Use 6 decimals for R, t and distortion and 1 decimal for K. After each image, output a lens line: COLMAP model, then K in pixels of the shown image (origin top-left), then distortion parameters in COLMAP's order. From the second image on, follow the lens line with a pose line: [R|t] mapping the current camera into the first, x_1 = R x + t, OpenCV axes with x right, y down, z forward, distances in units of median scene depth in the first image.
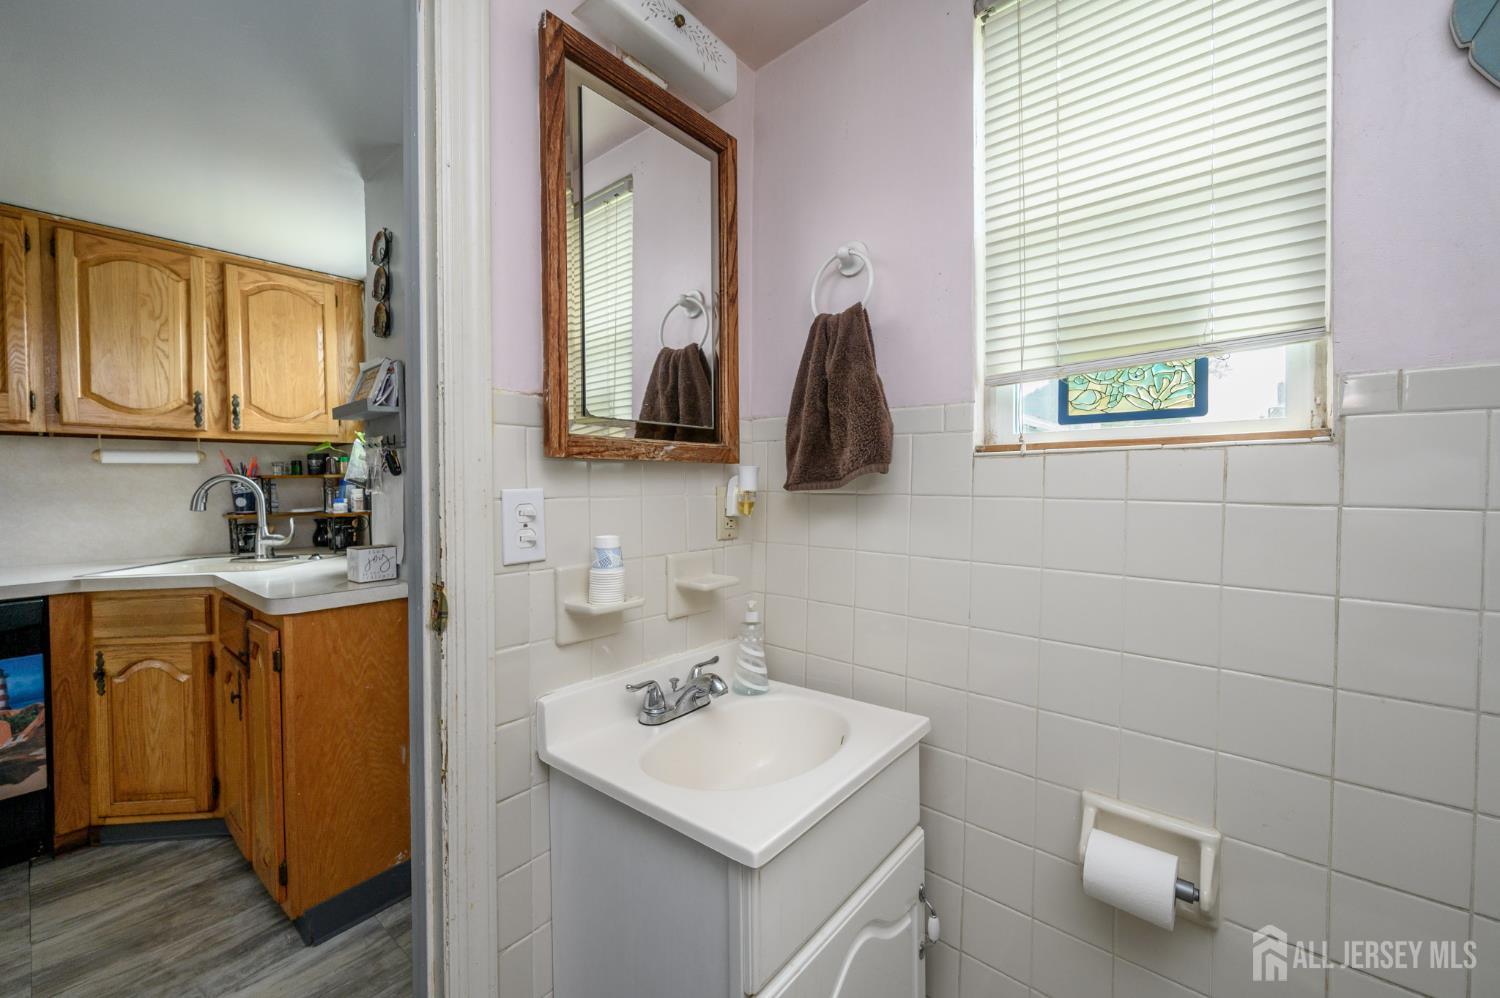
lens RADIAL K [[598.0, 0, 729.9], [0, 598.0, 488.7], [0, 0, 1]] dist [-0.001108, 0.001993]
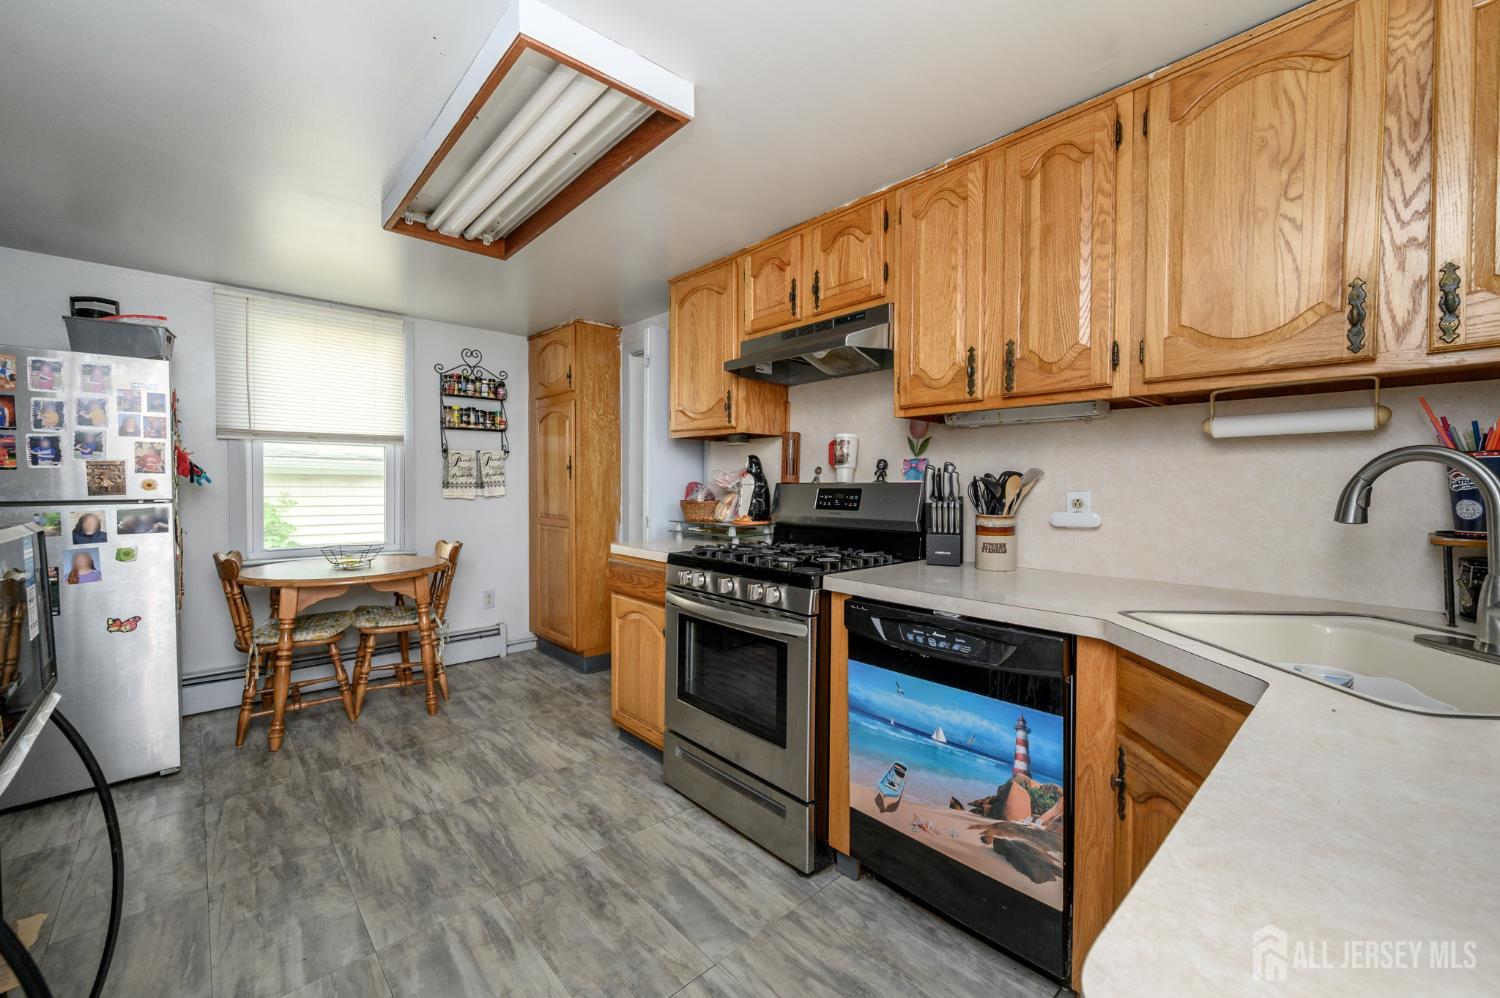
lens RADIAL K [[598.0, 0, 770.1], [0, 598.0, 500.0], [0, 0, 1]] dist [-0.001108, 0.001993]
pose [[-0.097134, 0.031410, -0.994776, -0.411989], [-0.017123, 0.999301, 0.033224, 0.011357], [0.995124, 0.020261, -0.096528, 0.673136]]
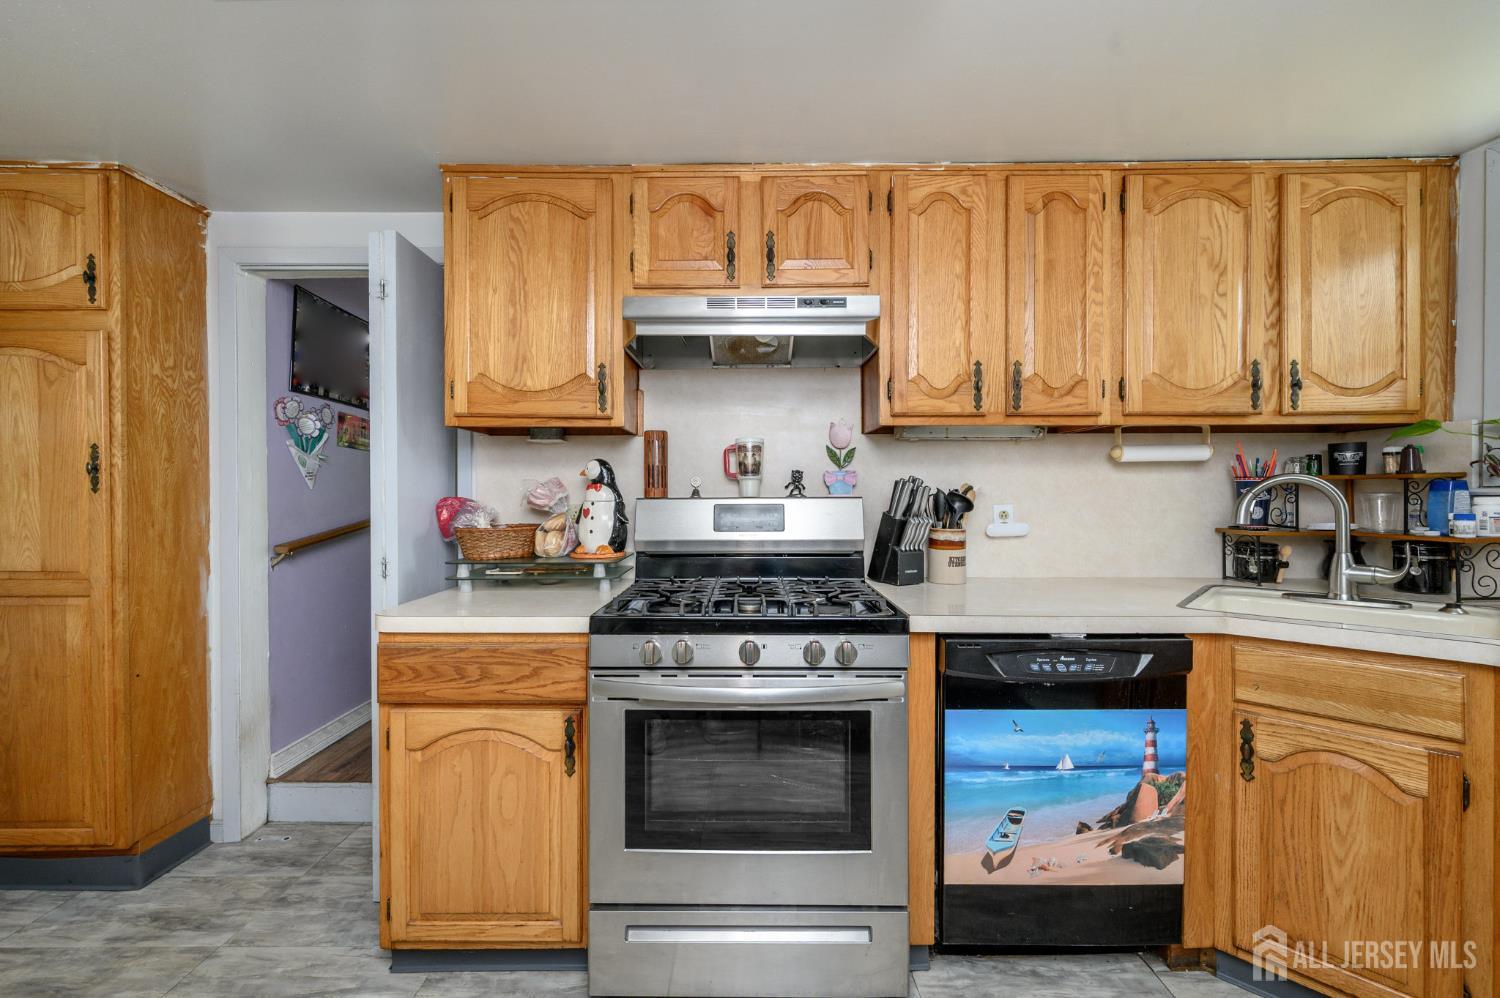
lens RADIAL K [[598.0, 0, 754.1], [0, 598.0, 497.8], [0, 0, 1]] dist [-0.001108, 0.001993]
pose [[0.650864, 0.012709, -0.759088, -0.858663], [-0.012079, 0.999907, 0.006384, 0.008462], [0.759098, 0.005014, 0.650957, 0.081044]]
